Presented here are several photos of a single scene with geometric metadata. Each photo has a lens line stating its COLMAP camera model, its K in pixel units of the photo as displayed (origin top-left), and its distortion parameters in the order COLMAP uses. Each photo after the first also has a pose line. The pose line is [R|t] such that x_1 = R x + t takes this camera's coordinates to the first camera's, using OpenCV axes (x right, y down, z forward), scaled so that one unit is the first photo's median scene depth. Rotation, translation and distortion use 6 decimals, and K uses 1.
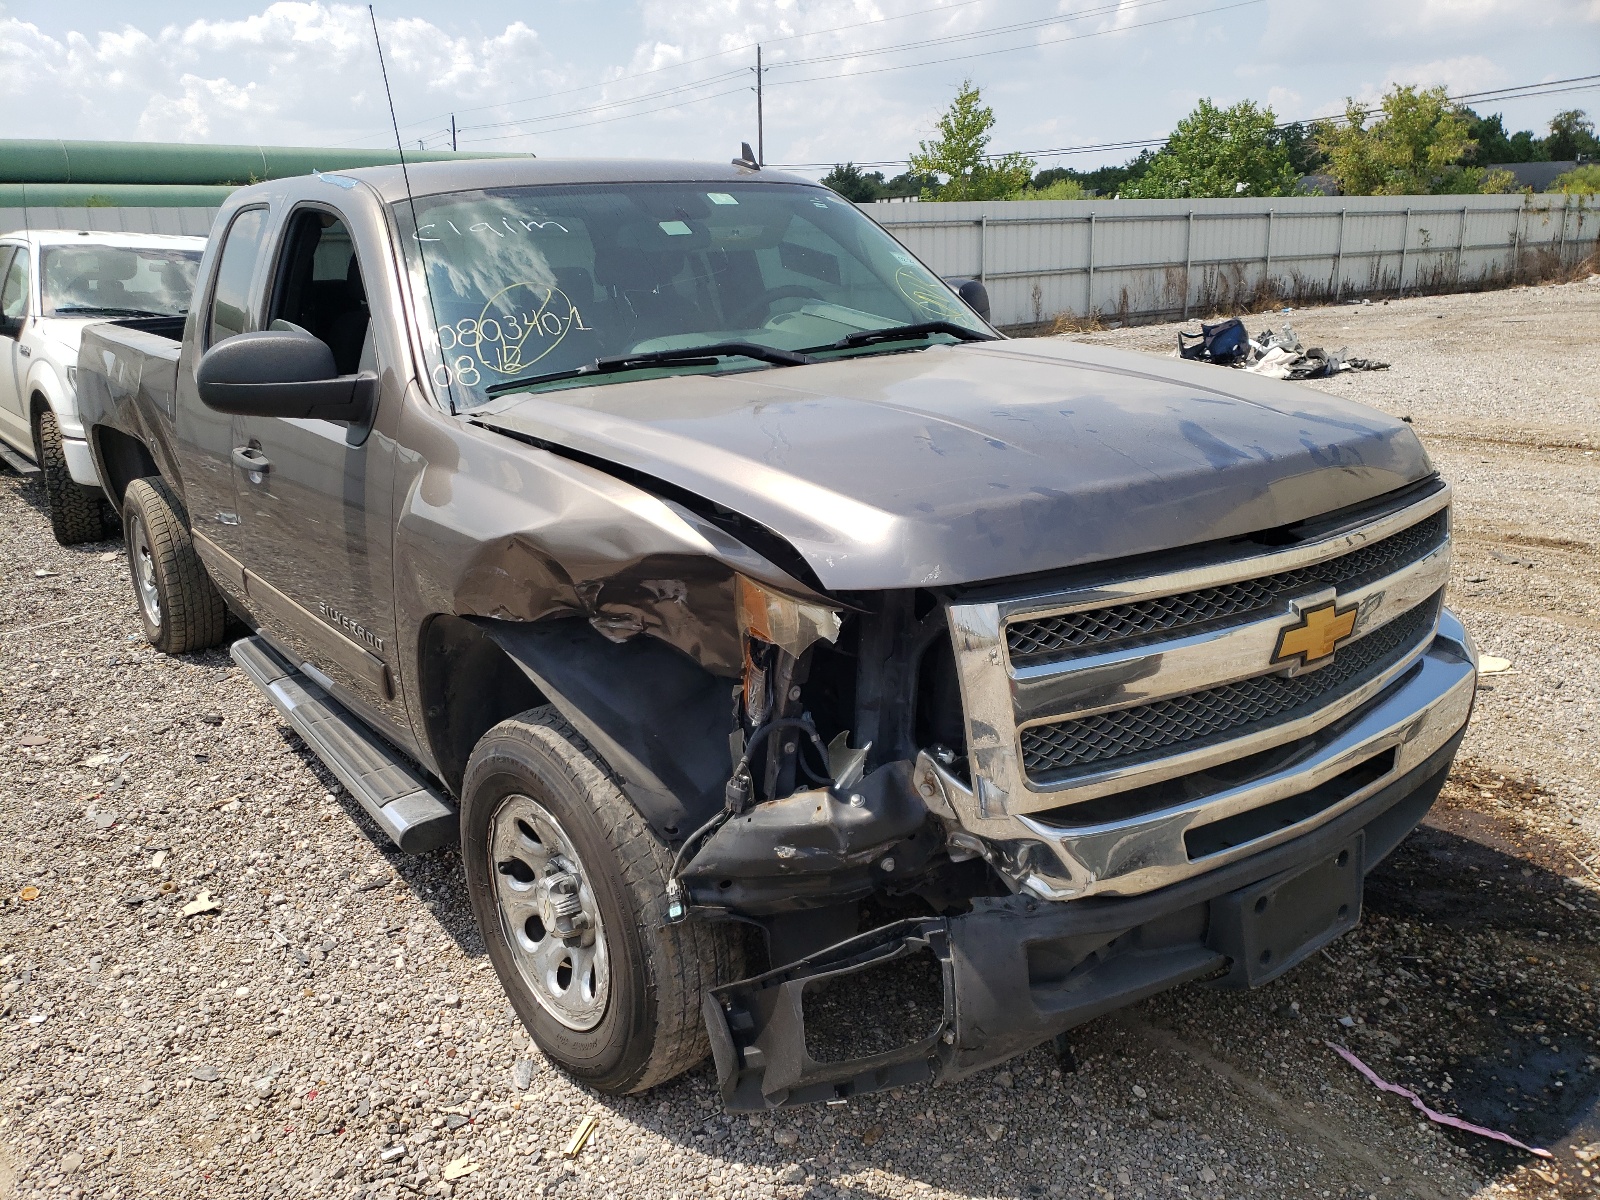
lens RADIAL K [[1211.9, 0, 766.0], [0, 1211.9, 608.5], [0, 0, 1]] dist [0.000805, 0.000872]
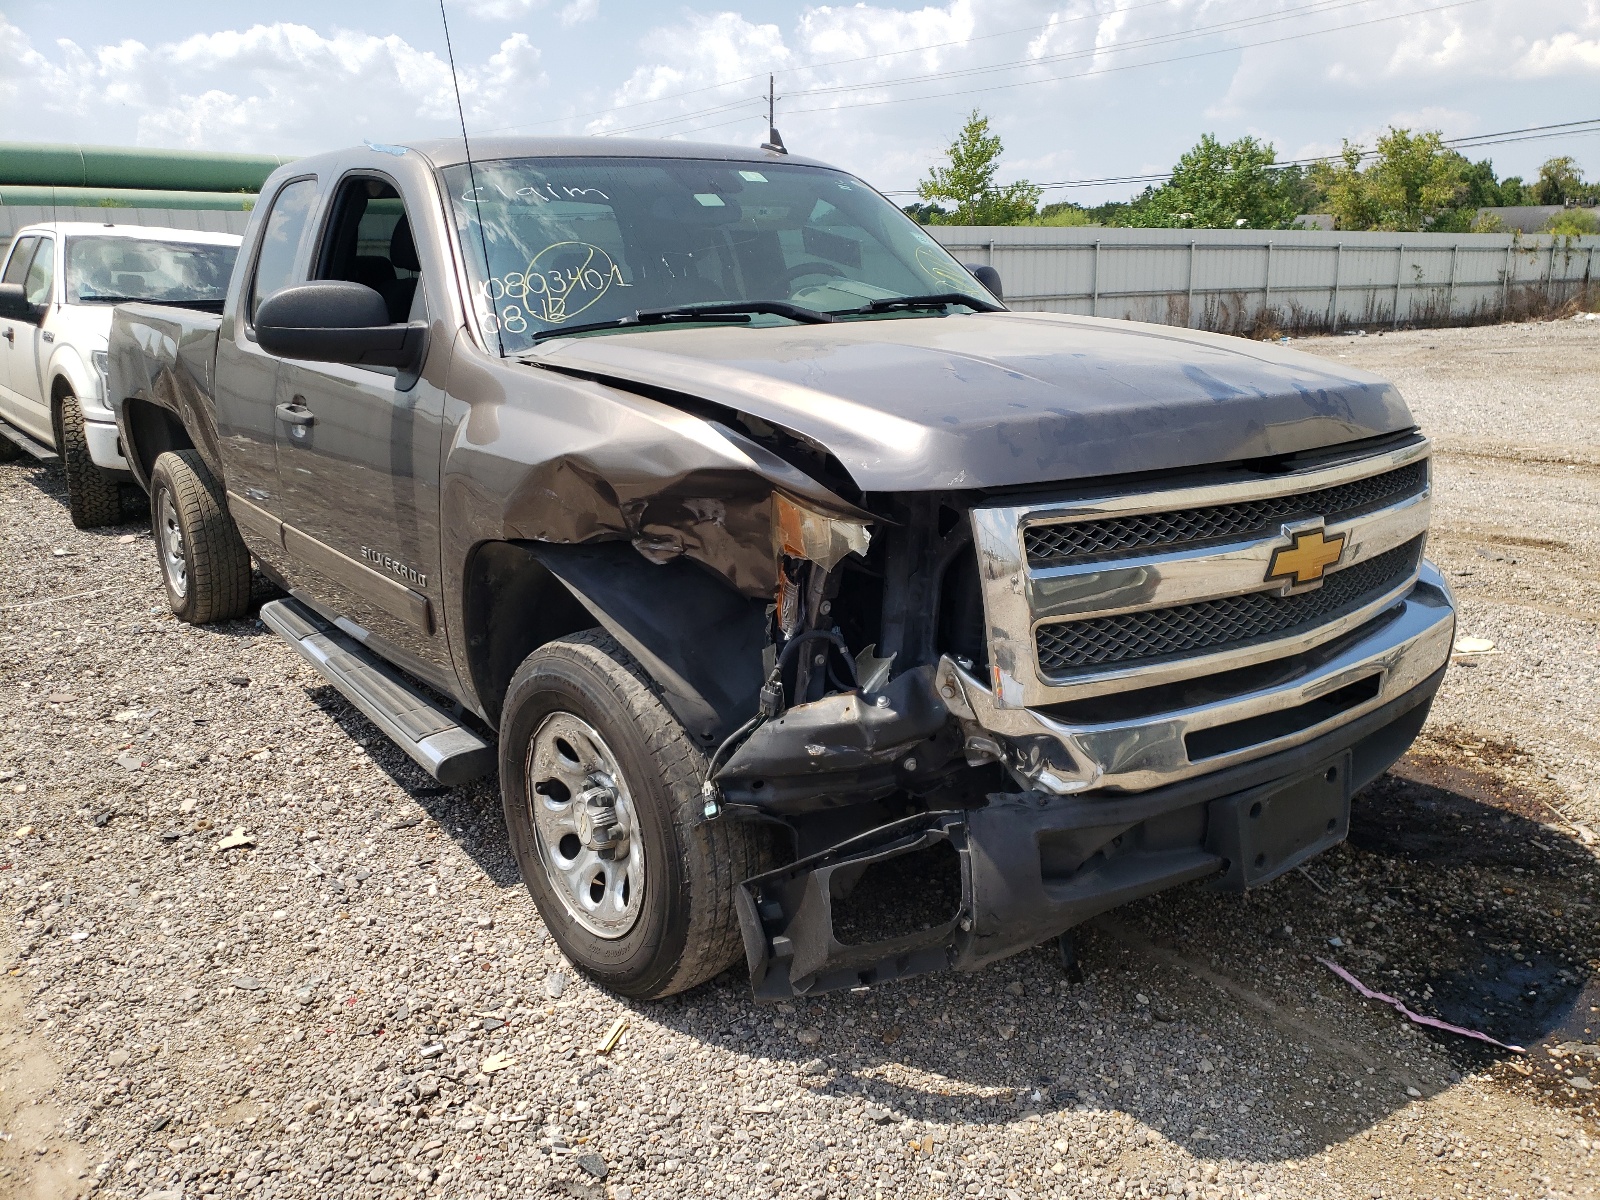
lens RADIAL K [[1222.4, 0, 800.0], [0, 1222.4, 600.0], [0, 0, 1]] dist [0.001231, 0.000324]
pose [[0.999517, 0.015765, 0.026791, -0.023243], [-0.014774, 0.999214, -0.036786, 0.087146], [-0.027350, 0.036372, 0.998964, -0.066745]]
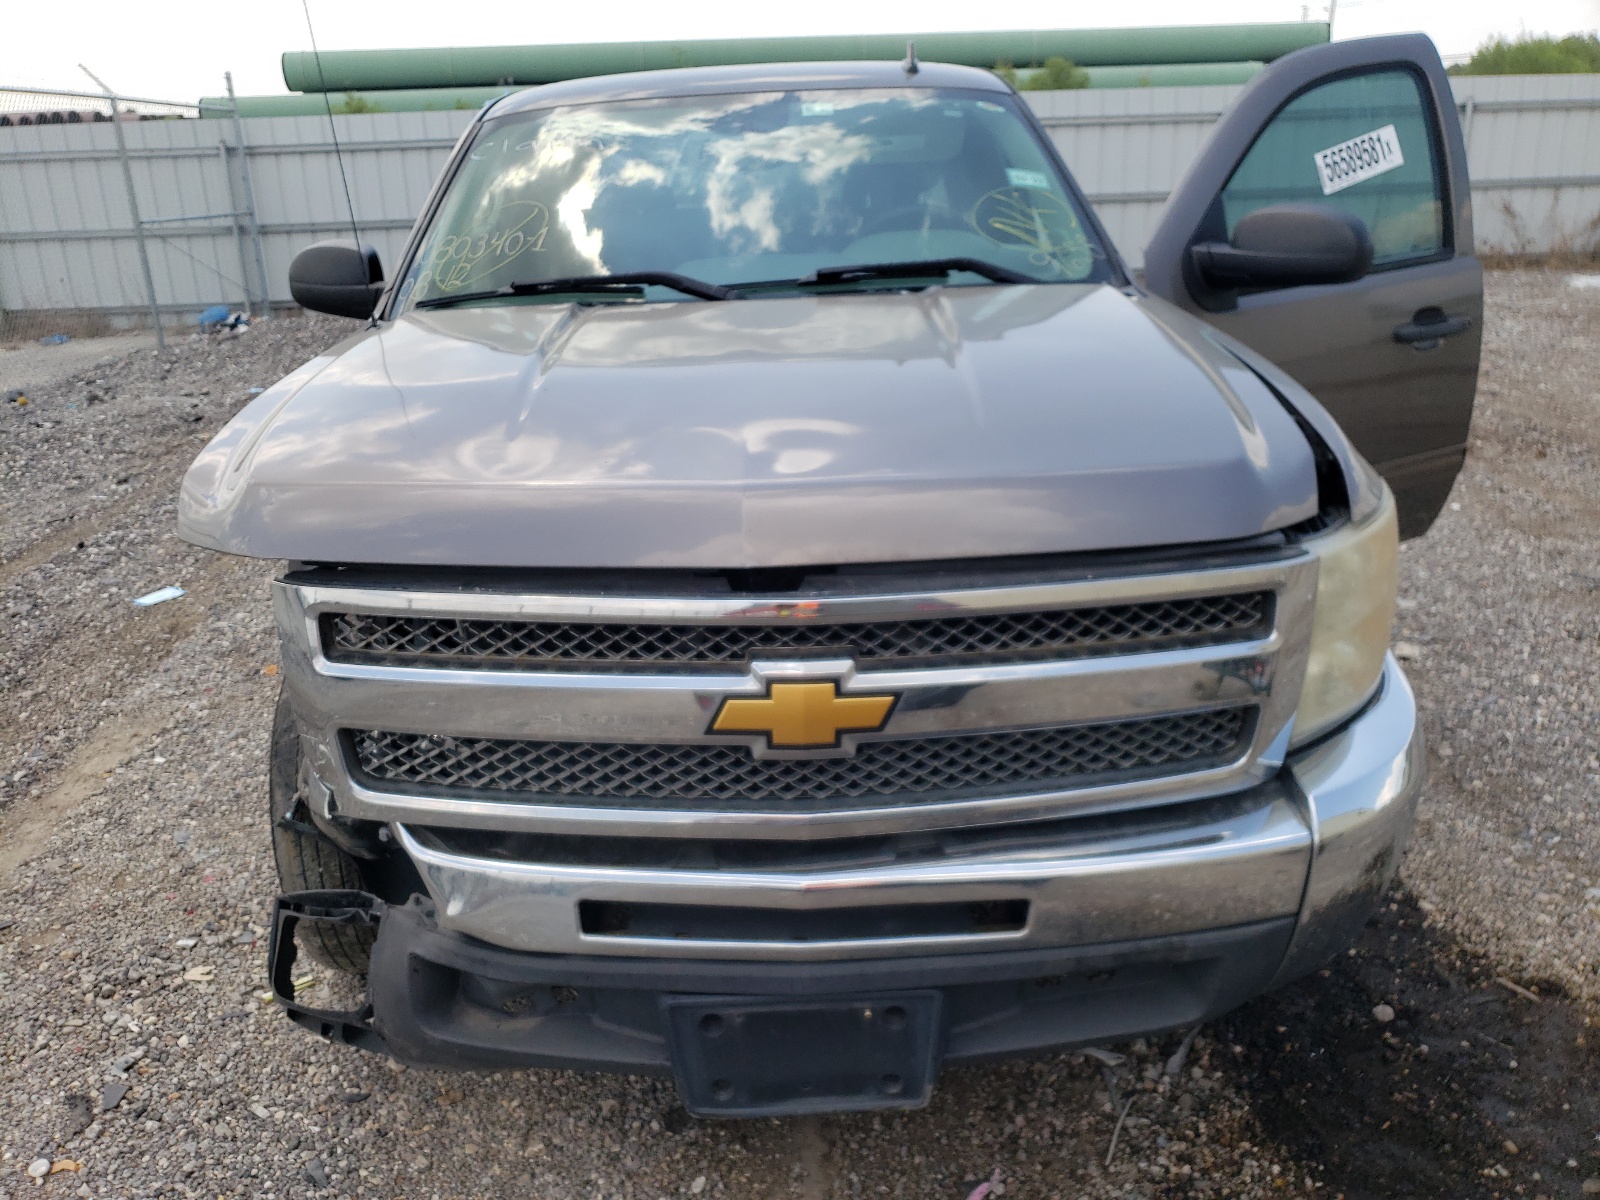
lens RADIAL K [[1252.2, 0, 800.0], [0, 1252.2, 600.0], [0, 0, 1]] dist [-0.000922, -0.000961]
pose [[0.813088, 0.196457, -0.547989, 0.720403], [-0.153813, 0.980383, 0.123250, -0.120625], [0.561452, -0.015925, 0.827356, 0.289352]]
